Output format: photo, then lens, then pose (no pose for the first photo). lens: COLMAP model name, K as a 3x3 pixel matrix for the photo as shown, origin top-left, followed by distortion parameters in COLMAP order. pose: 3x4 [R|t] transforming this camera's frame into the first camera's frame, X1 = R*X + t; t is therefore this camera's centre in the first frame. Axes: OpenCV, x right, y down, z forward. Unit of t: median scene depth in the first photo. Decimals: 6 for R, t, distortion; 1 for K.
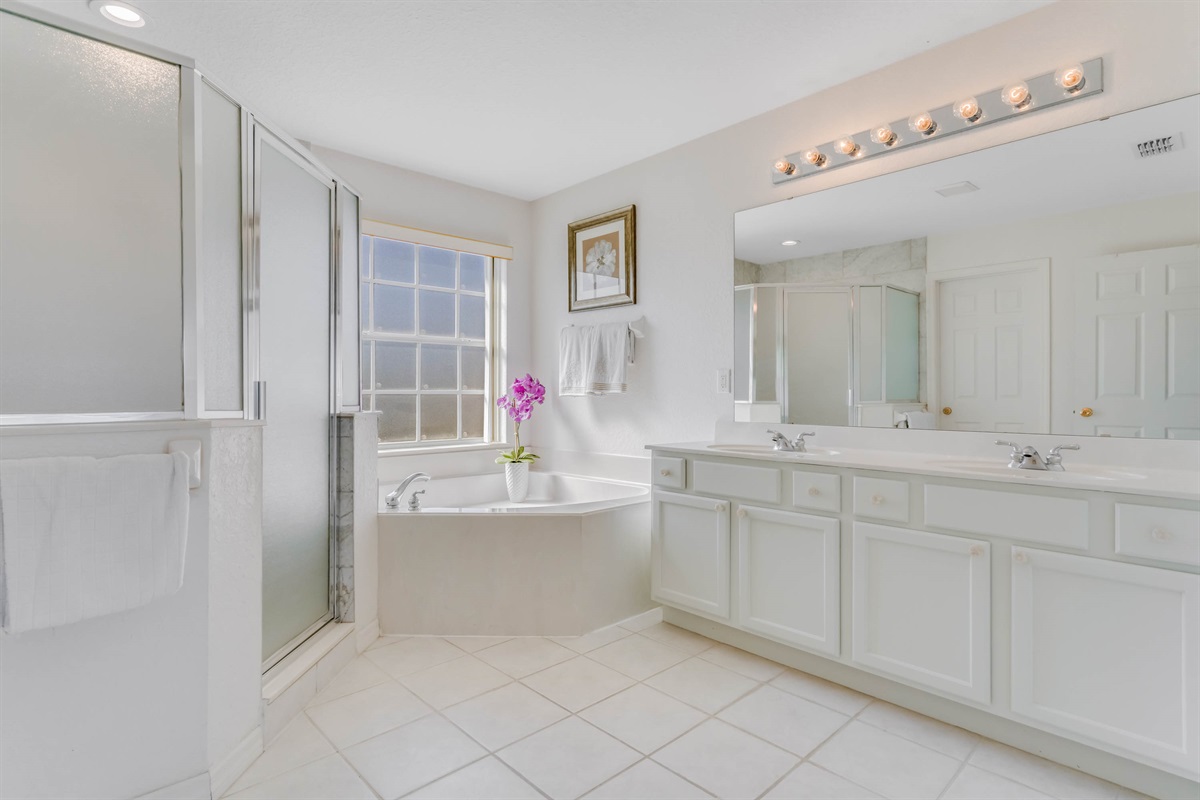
lens RADIAL K [[599.7, 0, 599.4], [0, 599.7, 396.6], [0, 0, 1]] dist [0.014954, 0.000296]
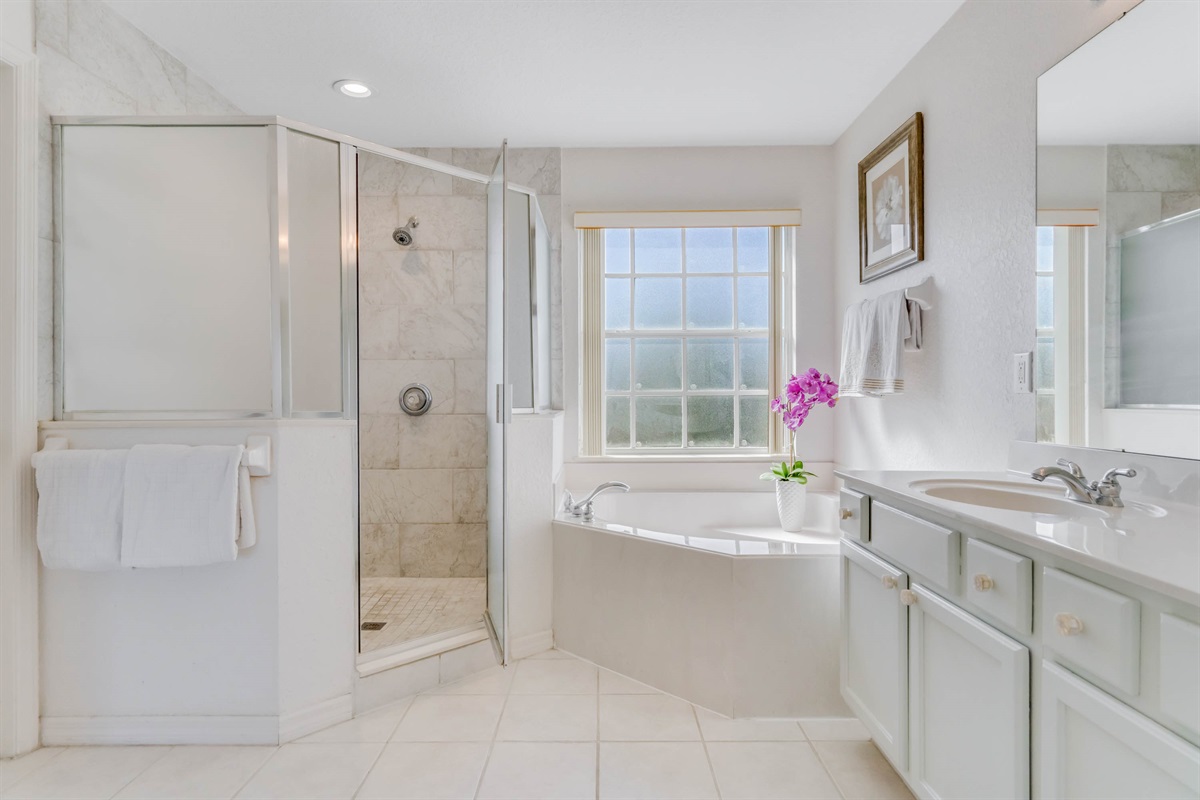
lens RADIAL K [[663.0, 0, 600.6], [0, 663.0, 399.9], [0, 0, 1]] dist [0.006458, 0.000243]
pose [[0.728093, 0.003062, -0.685472, 0.295436], [0.001296, 0.999982, 0.005844, -0.002917], [0.685477, -0.005143, 0.728076, 0.202535]]
